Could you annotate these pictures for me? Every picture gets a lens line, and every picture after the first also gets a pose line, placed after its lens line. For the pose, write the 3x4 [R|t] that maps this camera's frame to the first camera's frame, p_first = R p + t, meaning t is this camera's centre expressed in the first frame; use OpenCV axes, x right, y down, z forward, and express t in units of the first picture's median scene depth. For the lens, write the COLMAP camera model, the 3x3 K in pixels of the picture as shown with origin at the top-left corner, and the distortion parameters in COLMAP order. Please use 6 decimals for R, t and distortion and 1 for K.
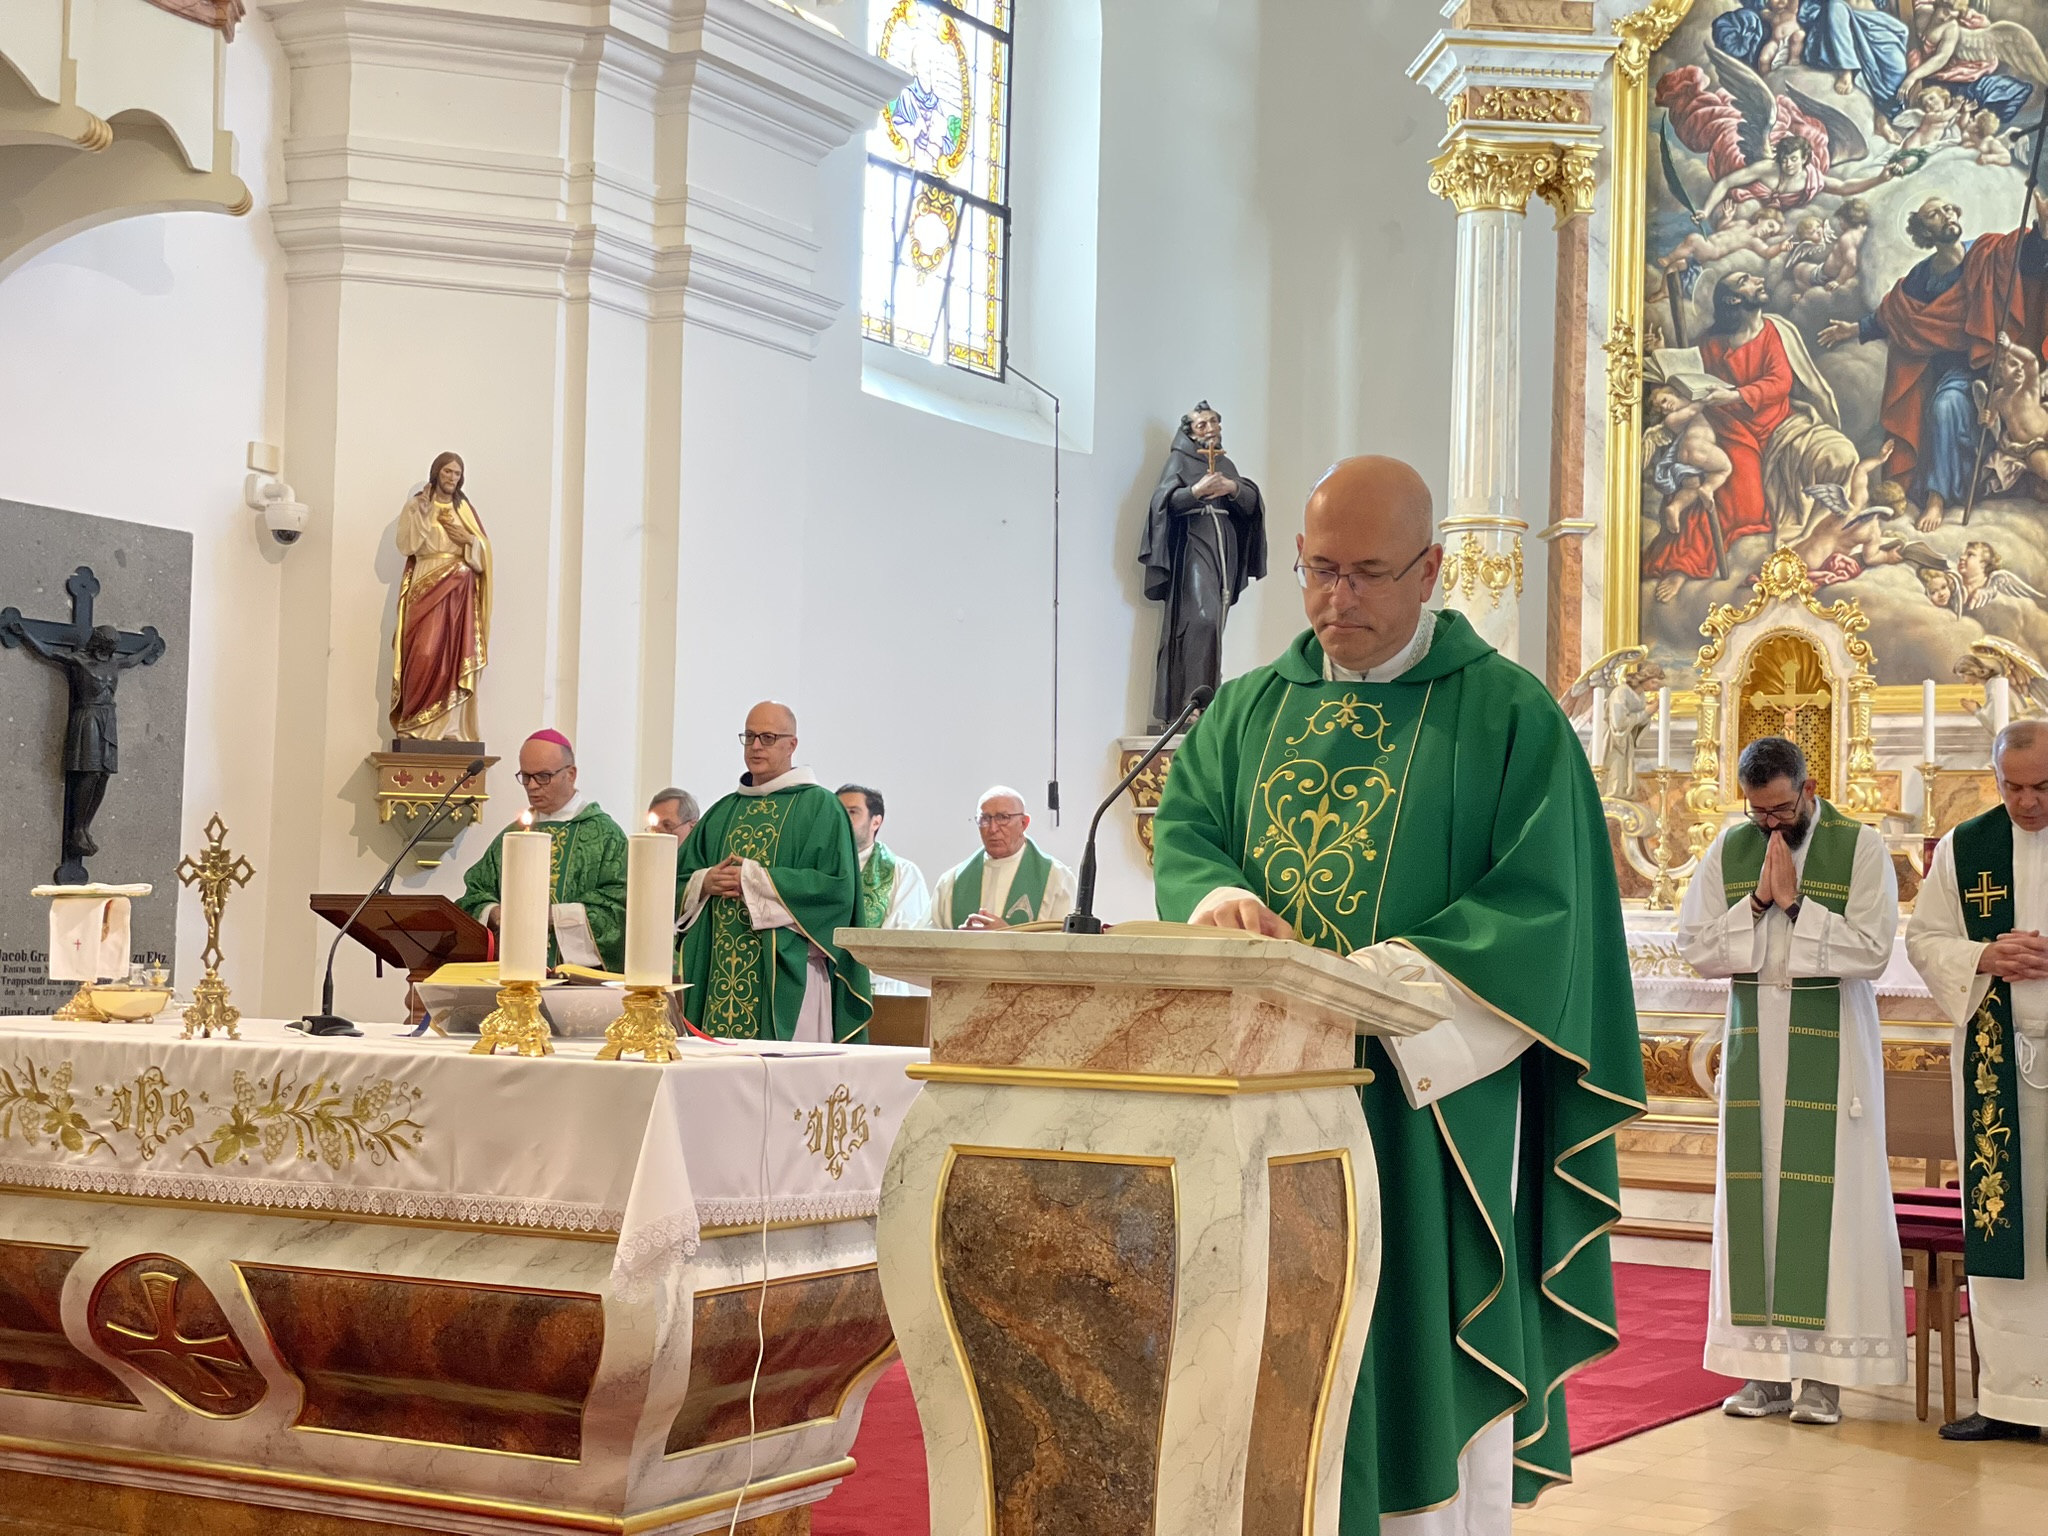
lens RADIAL K [[3105.0, 0, 1030.2], [0, 3105.0, 771.3], [0, 0, 1]] dist [0.099173, 0.000000]
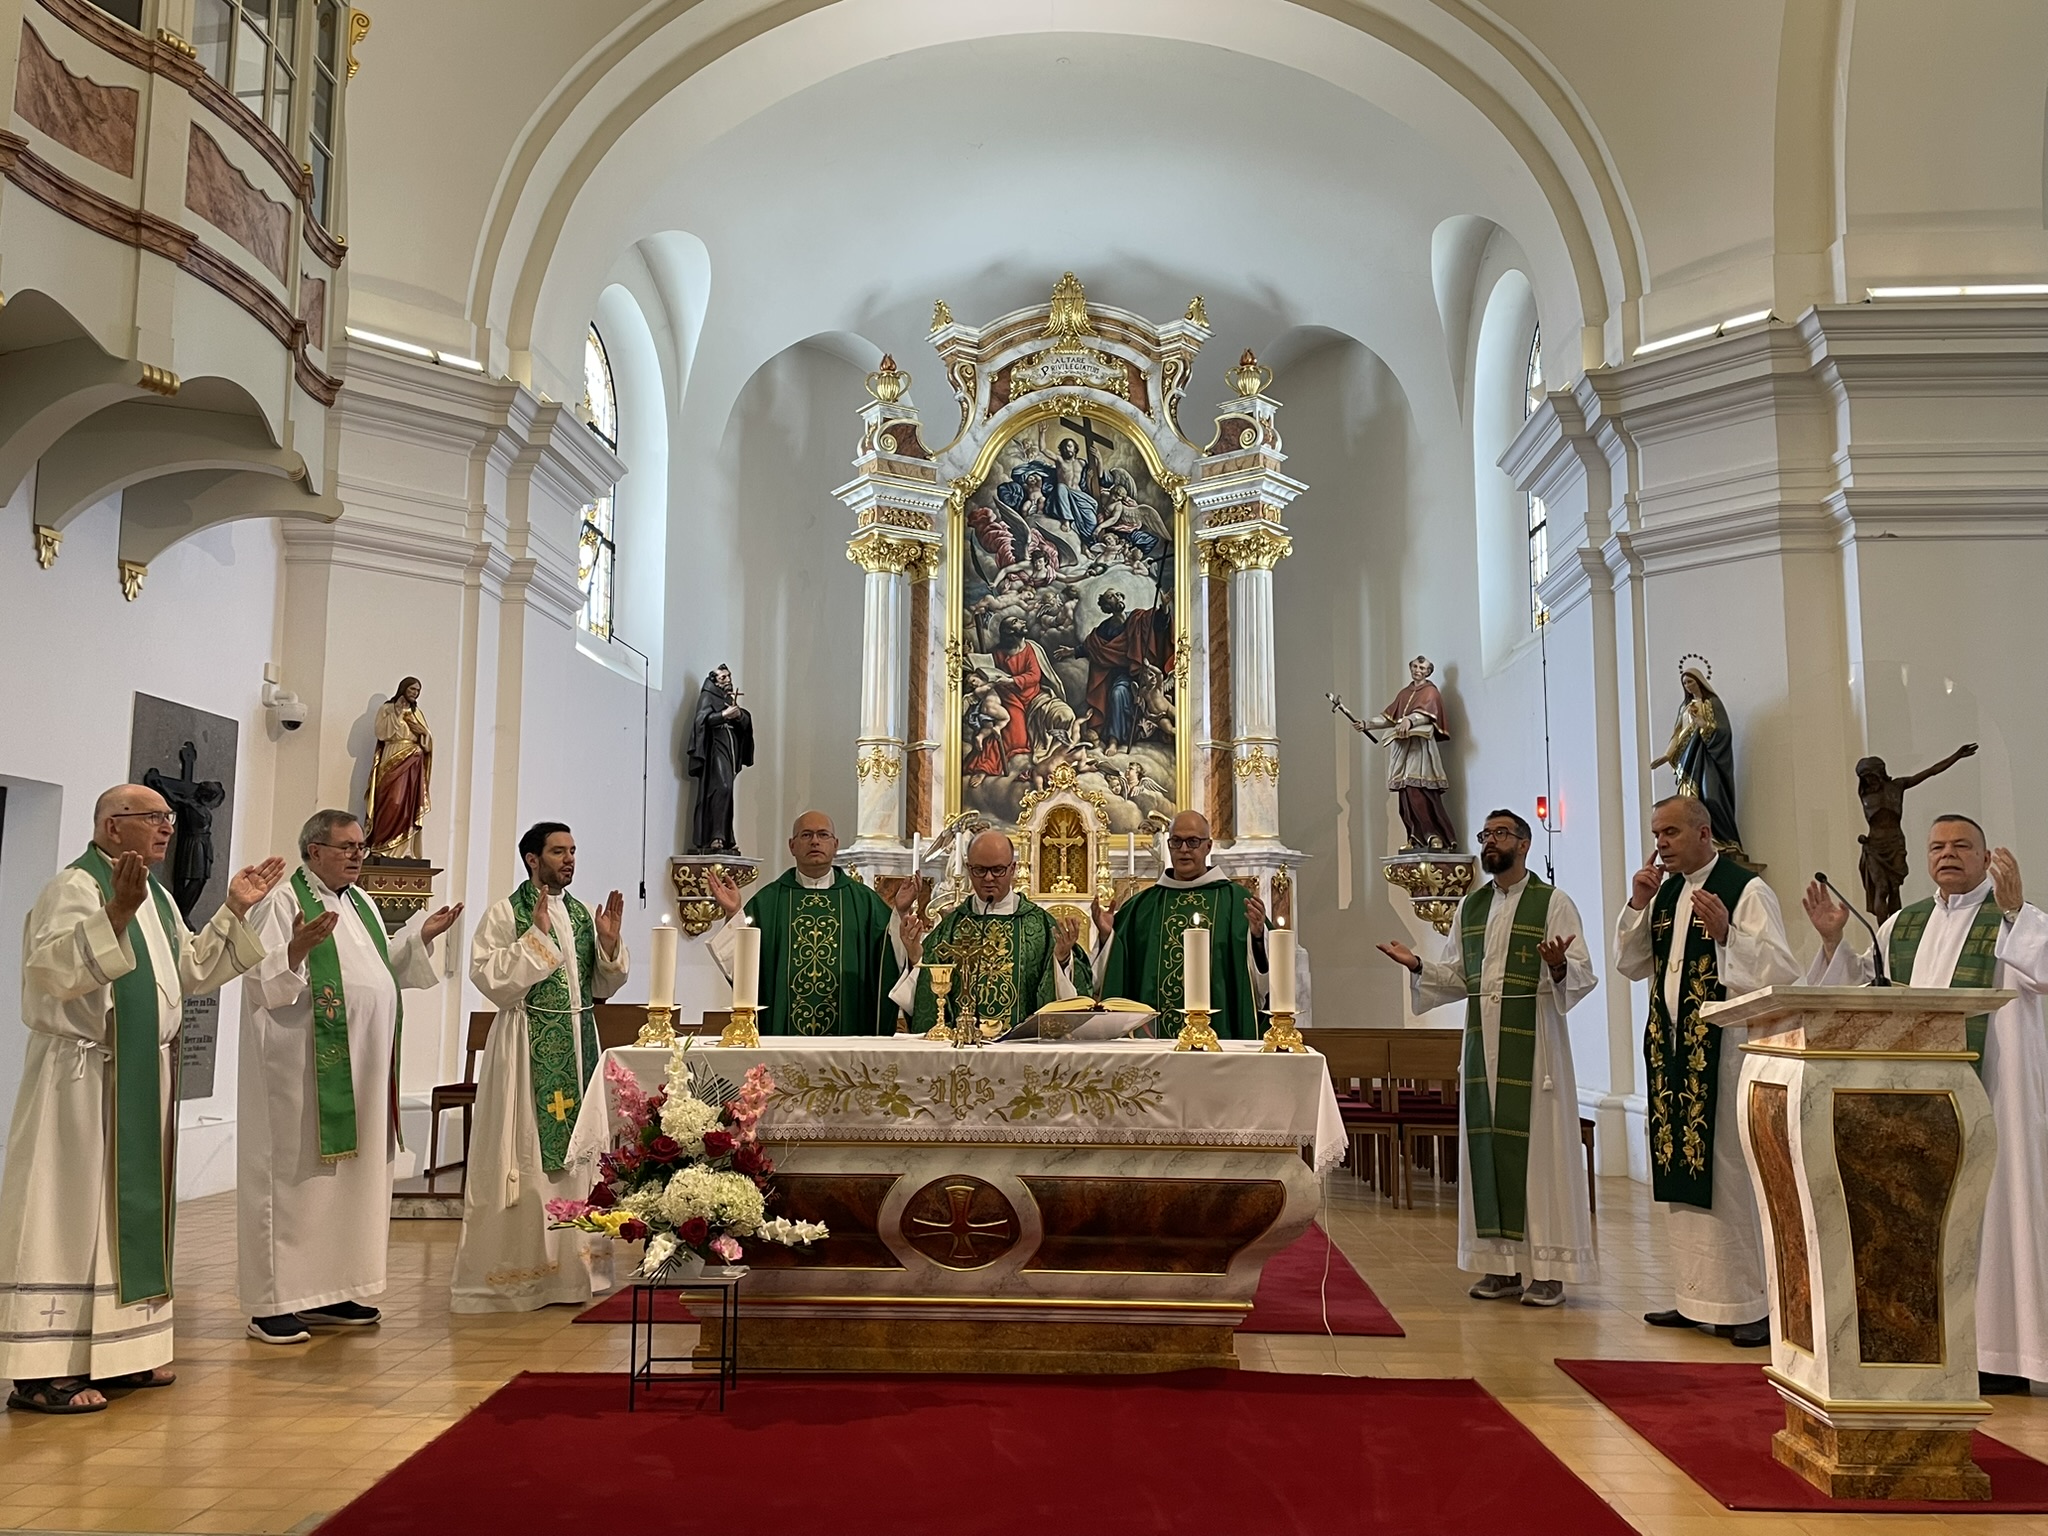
lens RADIAL K [[1764.3, 0, 1044.8], [0, 1764.3, 749.6], [0, 0, 1]] dist [0.090772, -0.093582]
pose [[0.888820, 0.039677, 0.456535, -0.293974], [-0.009600, 0.997638, -0.068014, -0.005882], [-0.458156, 0.056070, 0.887102, 0.042148]]
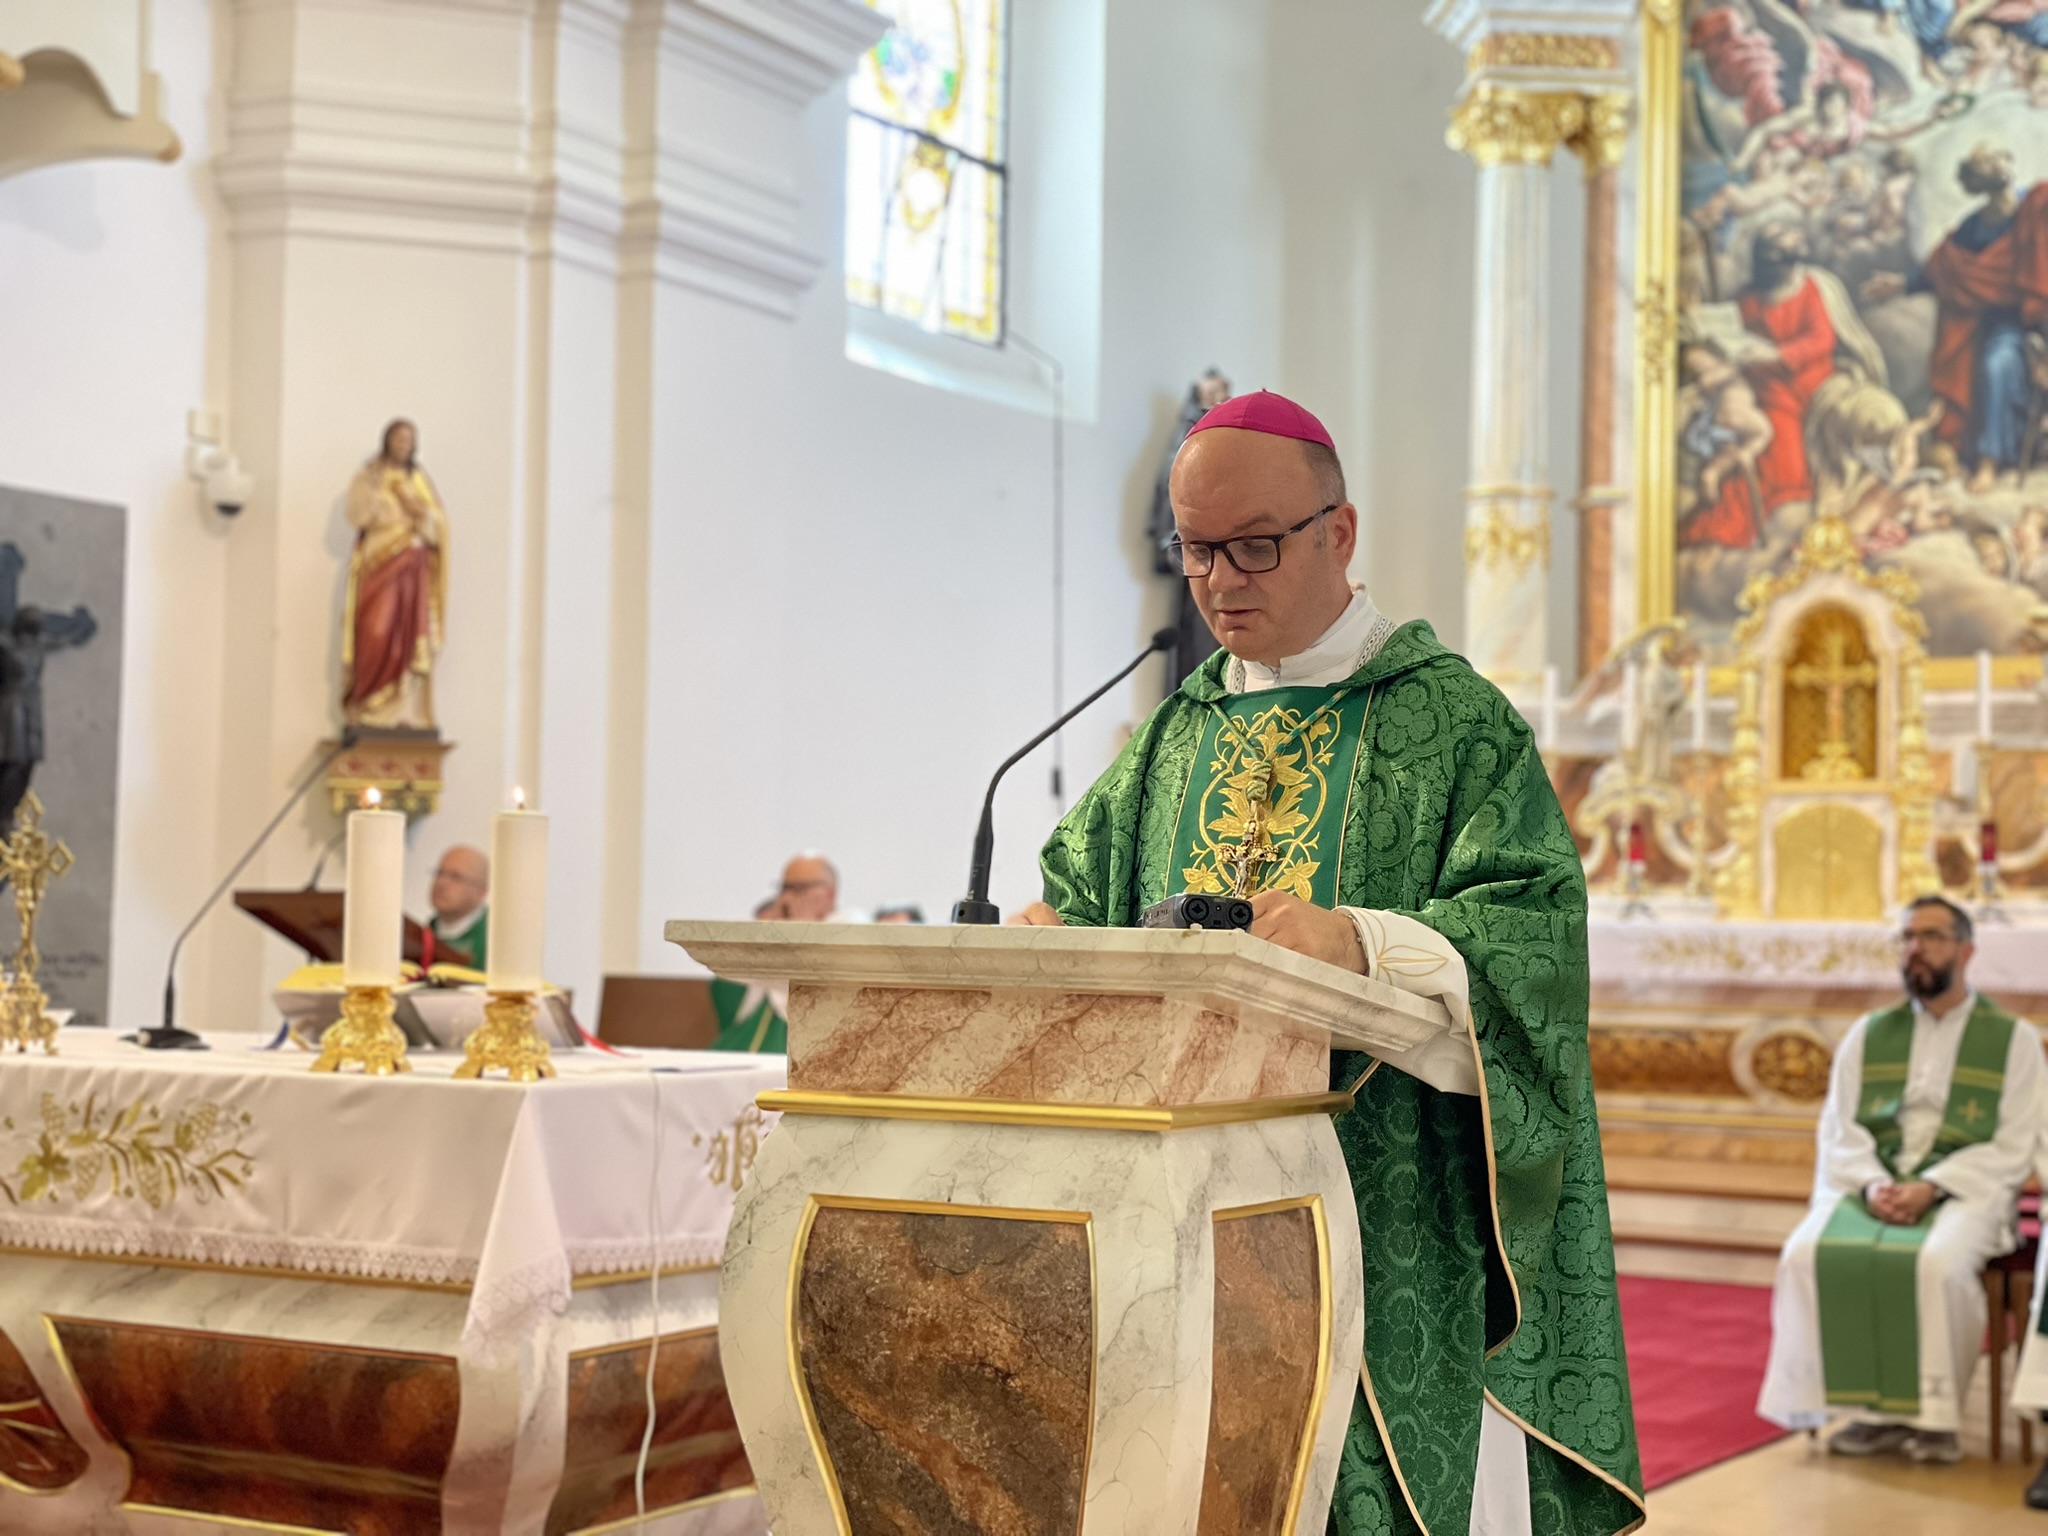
lens RADIAL K [[3105.0, 0, 1031.8], [0, 3105.0, 766.8], [0, 0, 1]] dist [0.099173, 0.000000]
pose [[0.999932, -0.006807, -0.009456, 0.010564], [0.006806, 0.999977, -0.000080, 0.003515], [0.009457, 0.000016, 0.999955, 0.059731]]
